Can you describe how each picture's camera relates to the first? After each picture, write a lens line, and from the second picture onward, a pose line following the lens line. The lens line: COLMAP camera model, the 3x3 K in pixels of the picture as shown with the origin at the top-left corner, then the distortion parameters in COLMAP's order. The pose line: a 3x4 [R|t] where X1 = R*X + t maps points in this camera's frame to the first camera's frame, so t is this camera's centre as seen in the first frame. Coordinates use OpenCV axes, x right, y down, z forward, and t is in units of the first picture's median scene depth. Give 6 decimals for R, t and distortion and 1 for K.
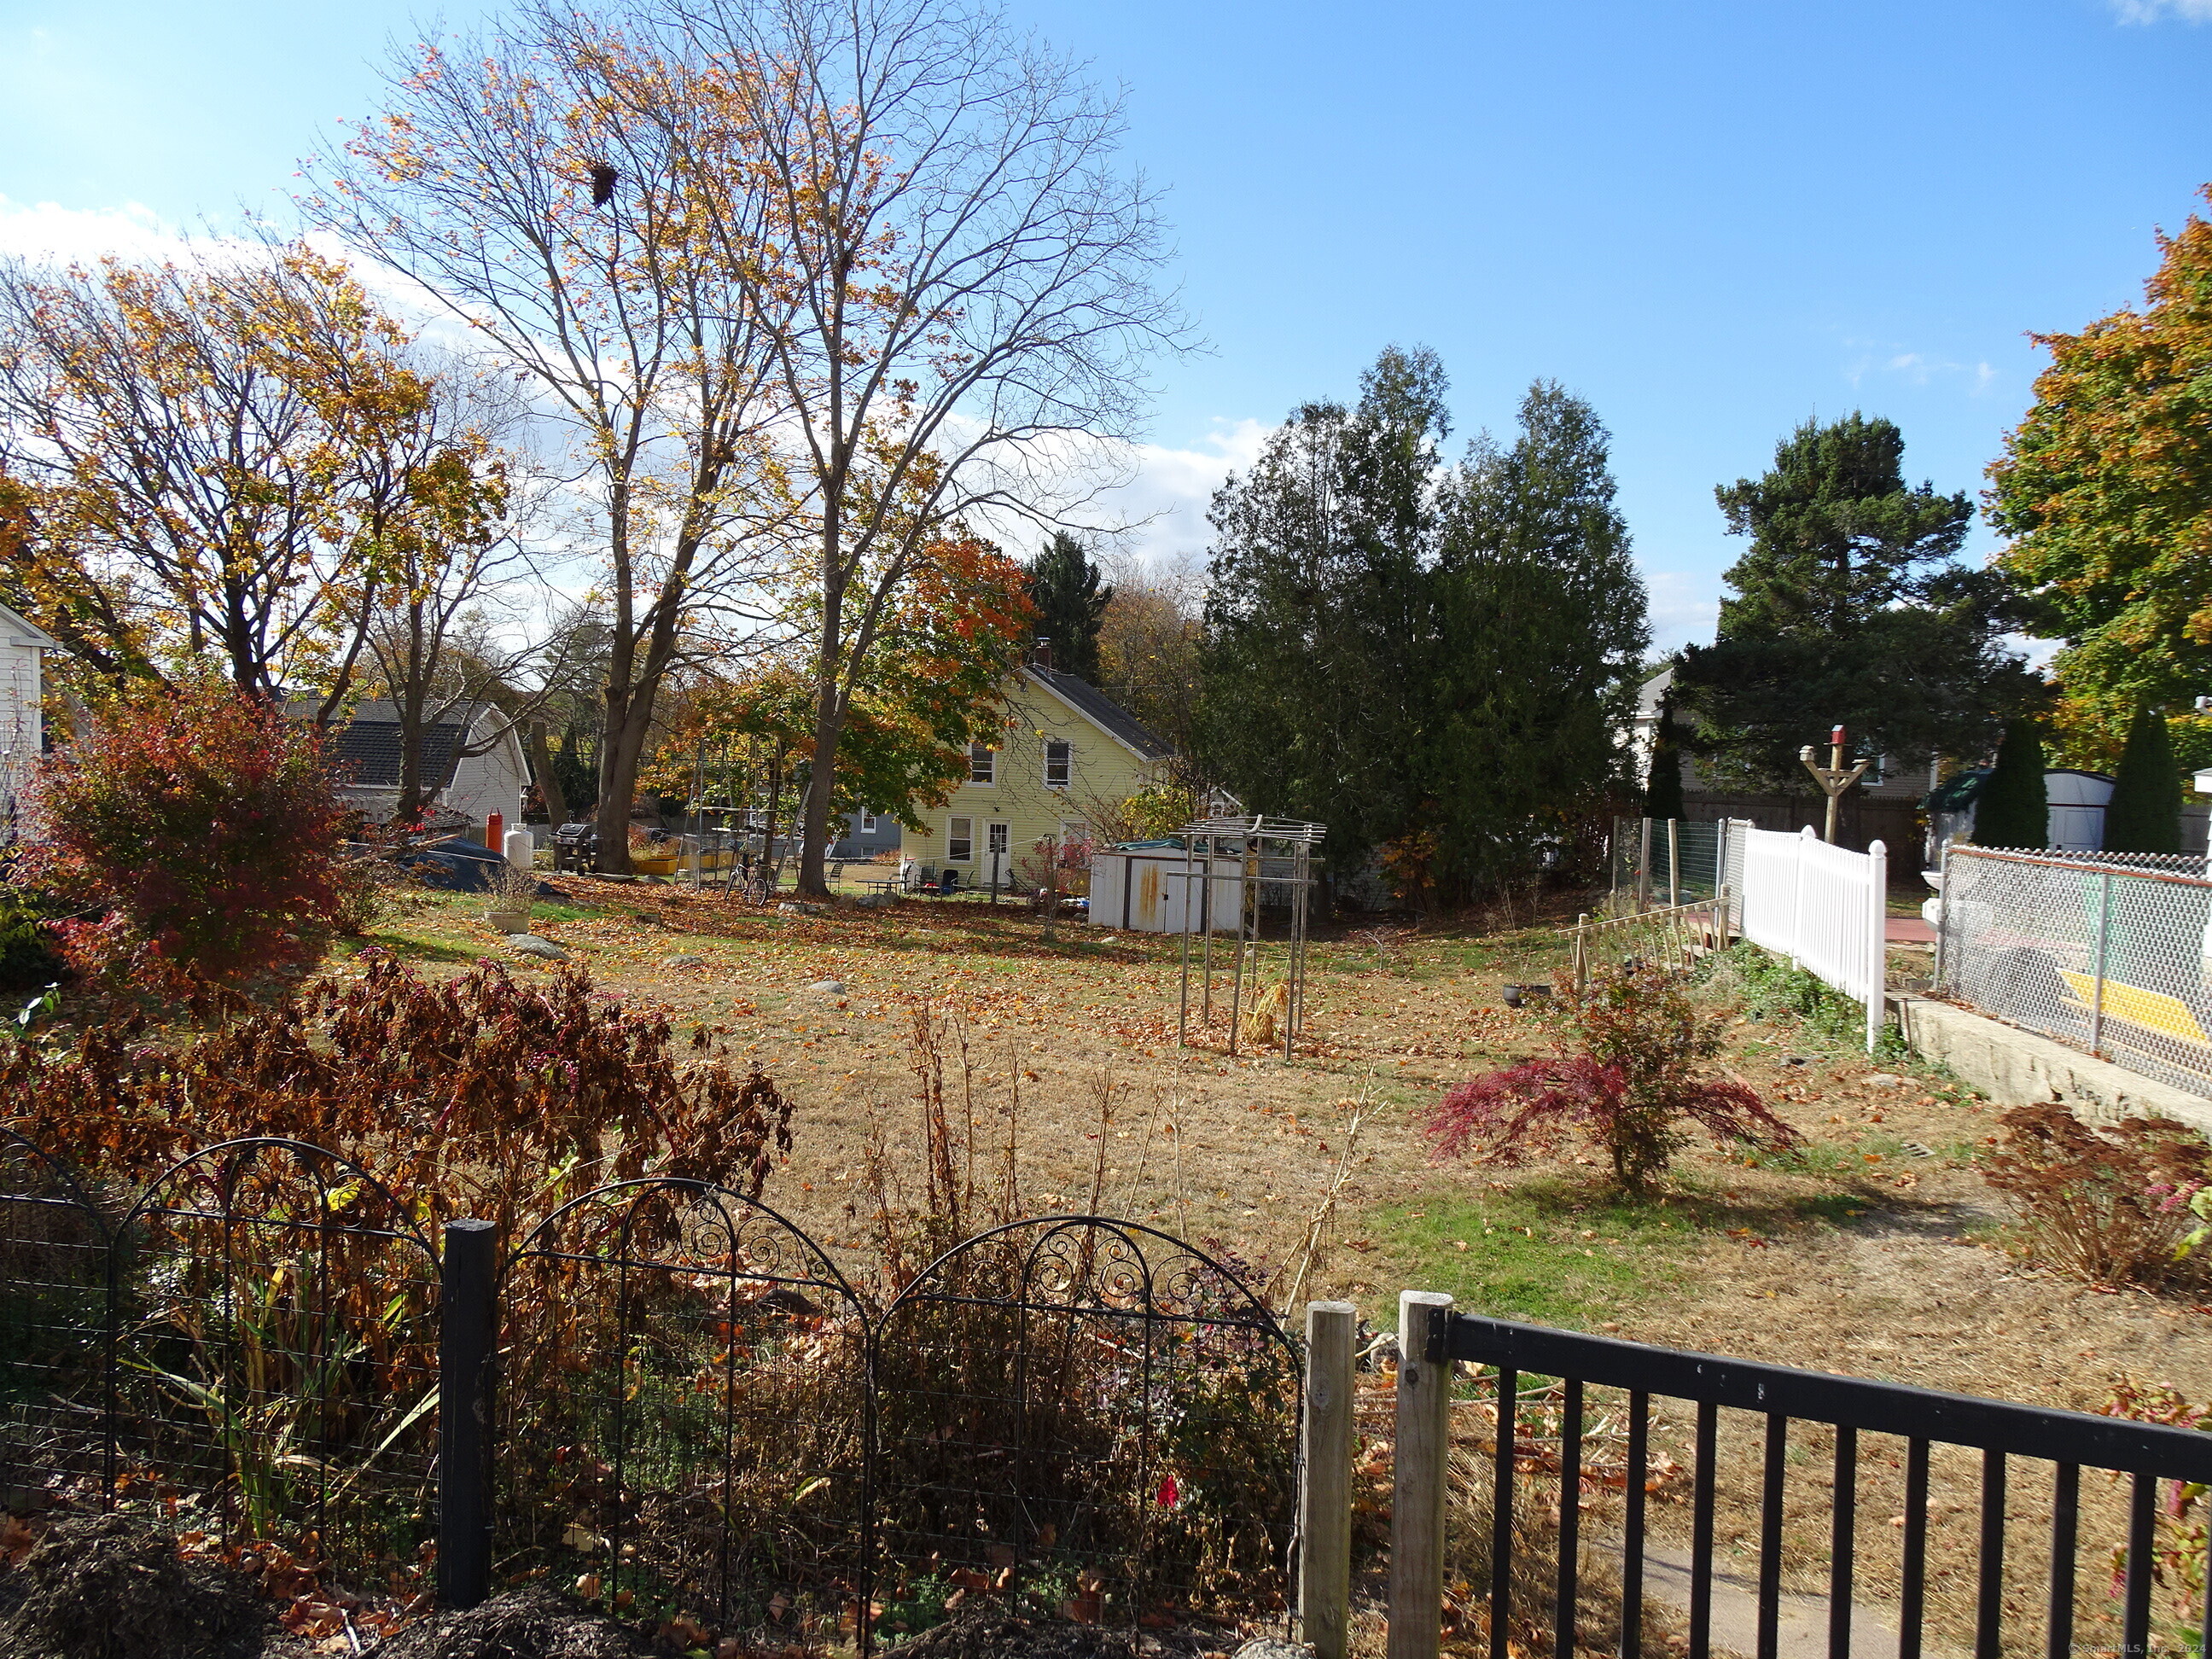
lens RADIAL K [[1579.8, 0, 1108.4], [0, 1579.8, 836.0], [0, 0, 1]] dist [0.012680, -0.011816]
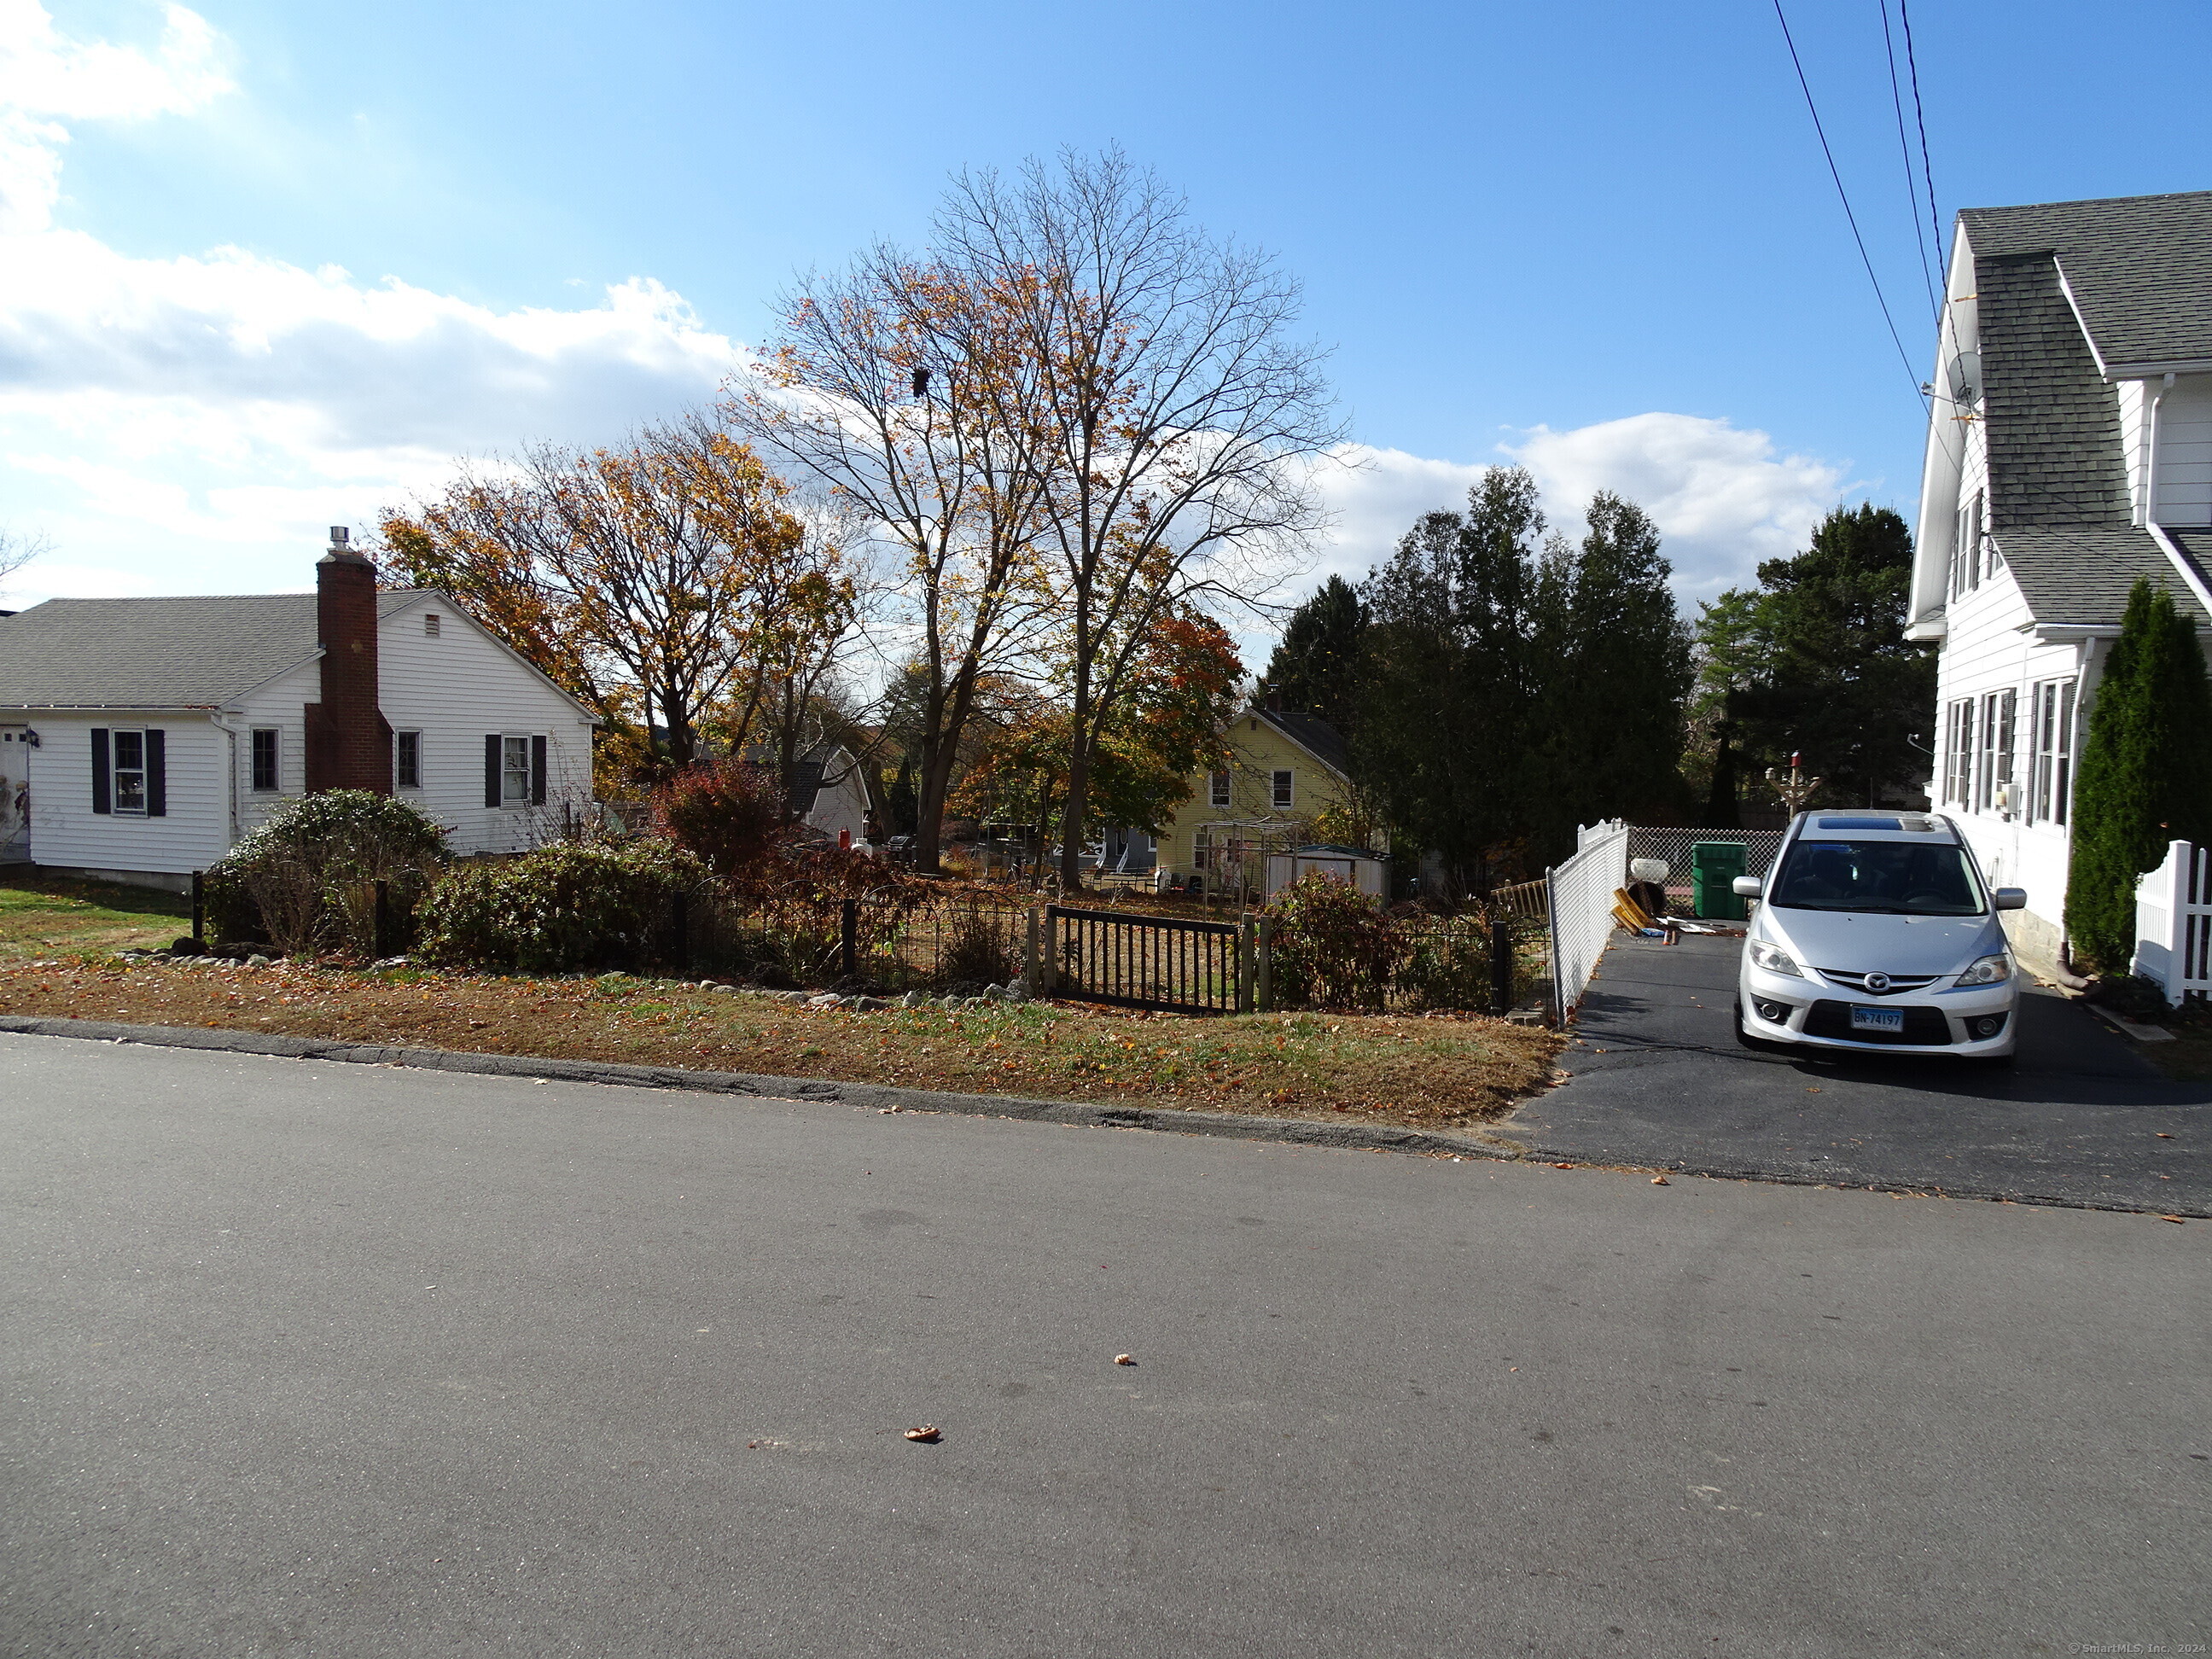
lens RADIAL K [[1579.8, 0, 1103.8], [0, 1579.8, 819.4], [0, 0, 1]] dist [0.012680, -0.011816]
pose [[0.979184, -0.005640, -0.202896, 0.112460], [0.000102, 0.999627, -0.027298, 0.015683], [0.202974, 0.026710, 0.978820, -0.302167]]
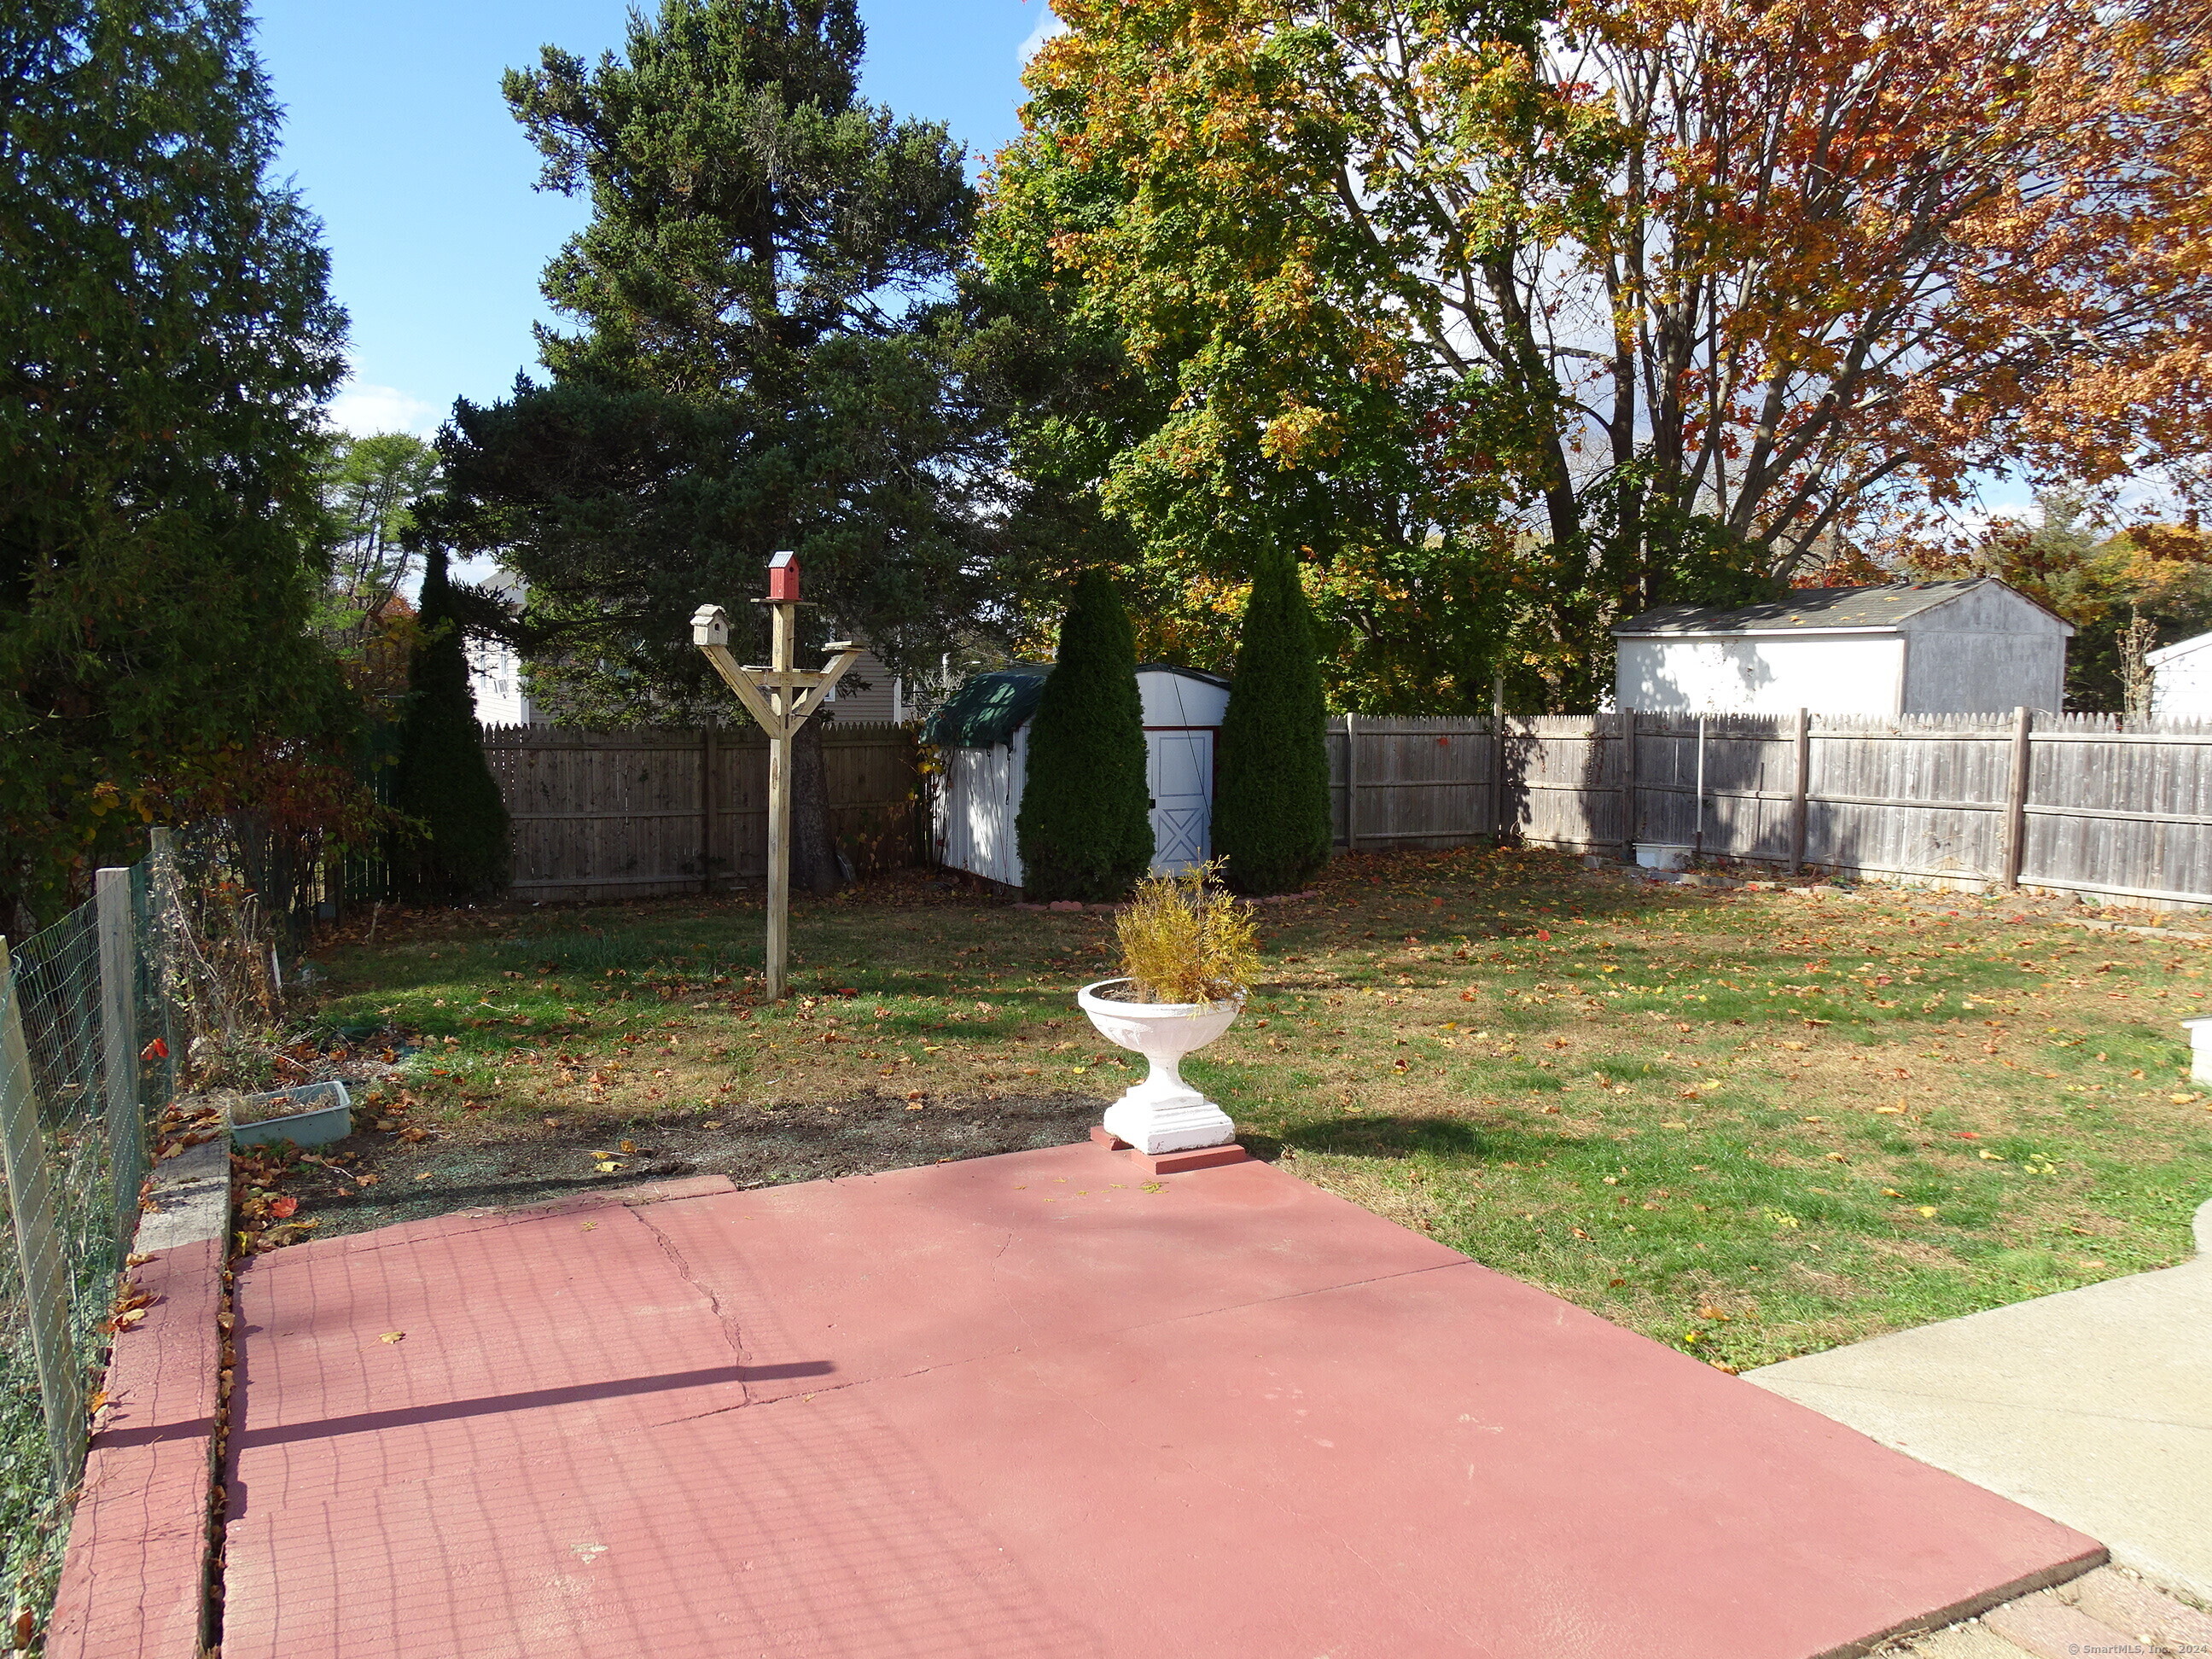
lens RADIAL K [[1579.8, 0, 1091.9], [0, 1579.8, 816.2], [0, 0, 1]] dist [0.012680, -0.011816]
pose [[0.807762, -0.072569, 0.585024, 0.209454], [0.050003, 0.997252, 0.054663, -0.016754], [-0.587384, -0.014902, 0.809171, 0.461299]]
